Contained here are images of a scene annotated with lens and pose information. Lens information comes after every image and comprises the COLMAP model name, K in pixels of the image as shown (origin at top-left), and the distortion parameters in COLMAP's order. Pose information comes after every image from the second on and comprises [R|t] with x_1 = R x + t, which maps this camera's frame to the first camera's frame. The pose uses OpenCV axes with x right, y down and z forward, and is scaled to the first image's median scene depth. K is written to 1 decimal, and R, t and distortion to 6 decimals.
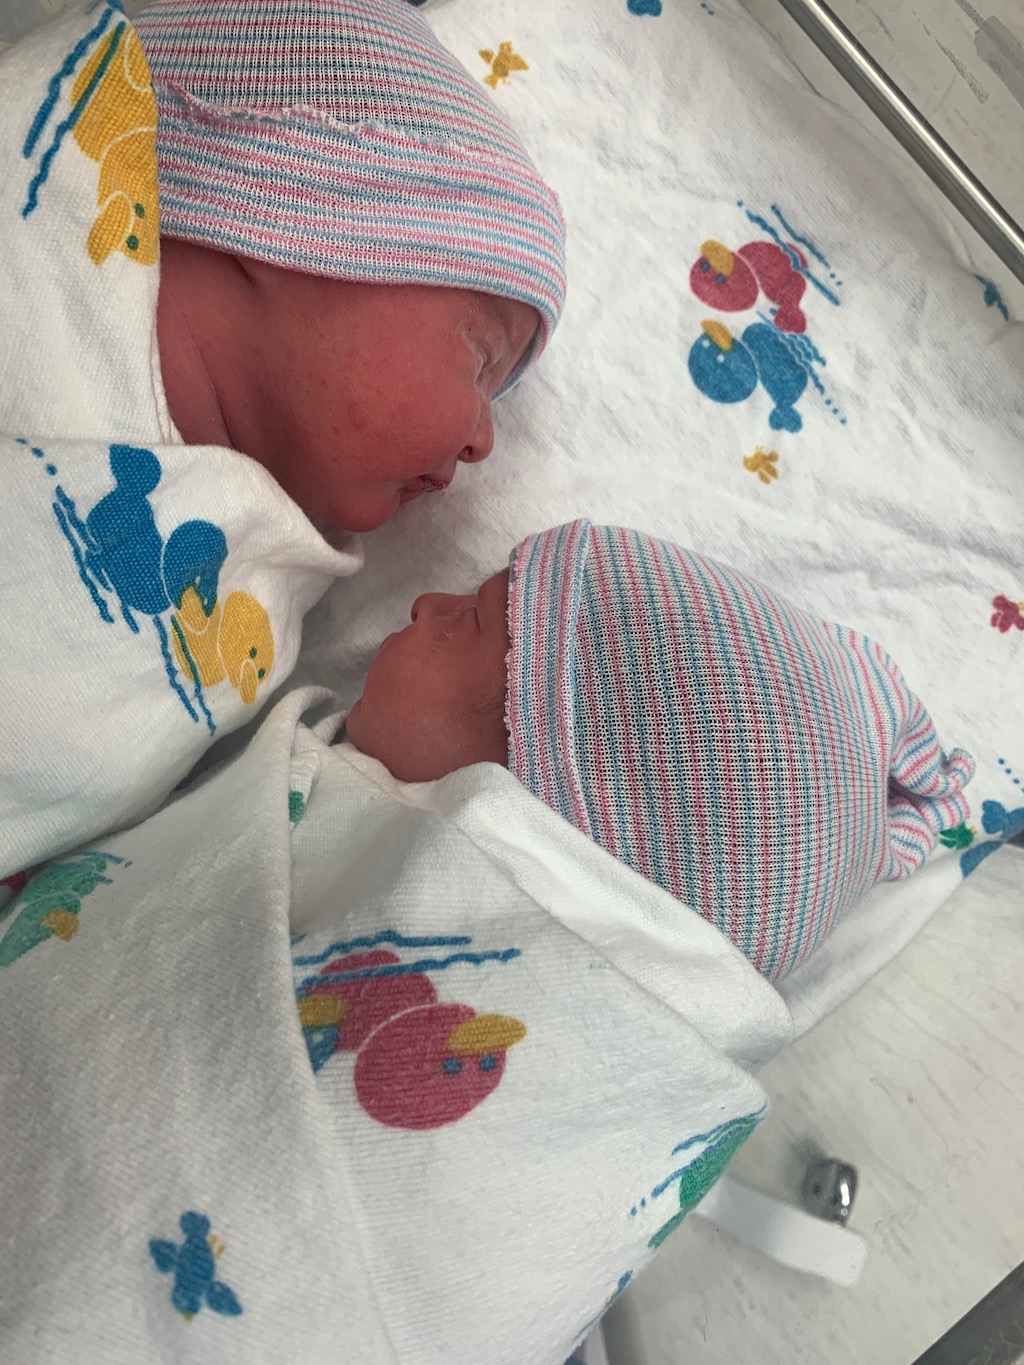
lens RADIAL K [[1045.4, 0, 505.8], [0, 1045.4, 679.9], [0, 0, 1]] dist [-0.025484, 0.107560]
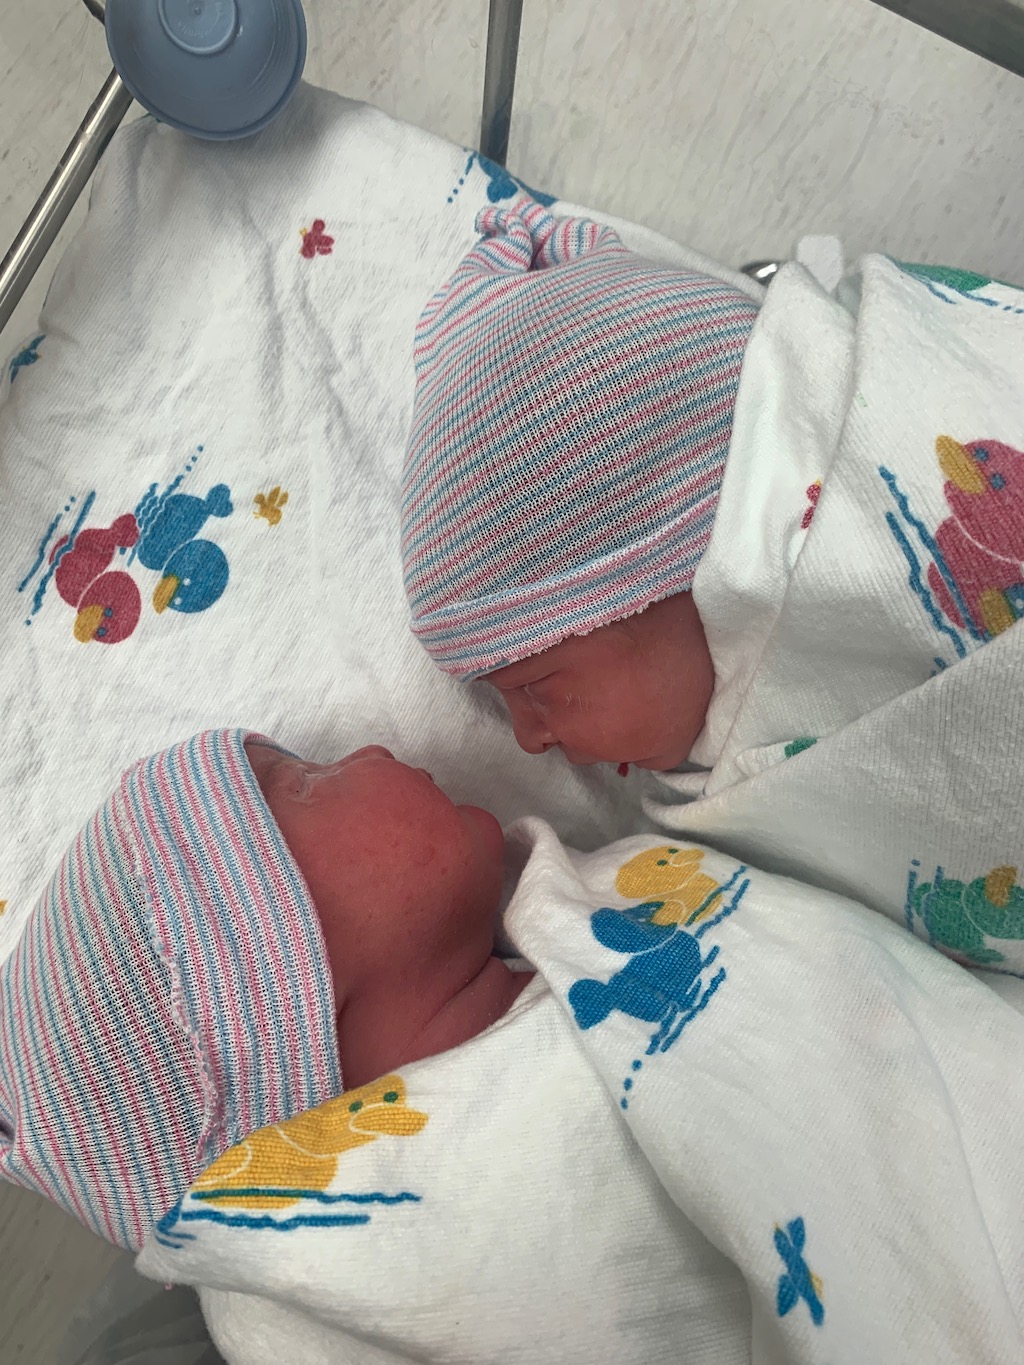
lens RADIAL K [[1052.0, 0, 514.2], [0, 1052.0, 686.9], [0, 0, 1]] dist [0.041309, -0.006360]
pose [[-0.391894, -0.919060, 0.041815, -0.071721], [0.913579, -0.383387, 0.135602, -0.257705], [-0.108595, 0.091343, 0.989881, -0.049606]]
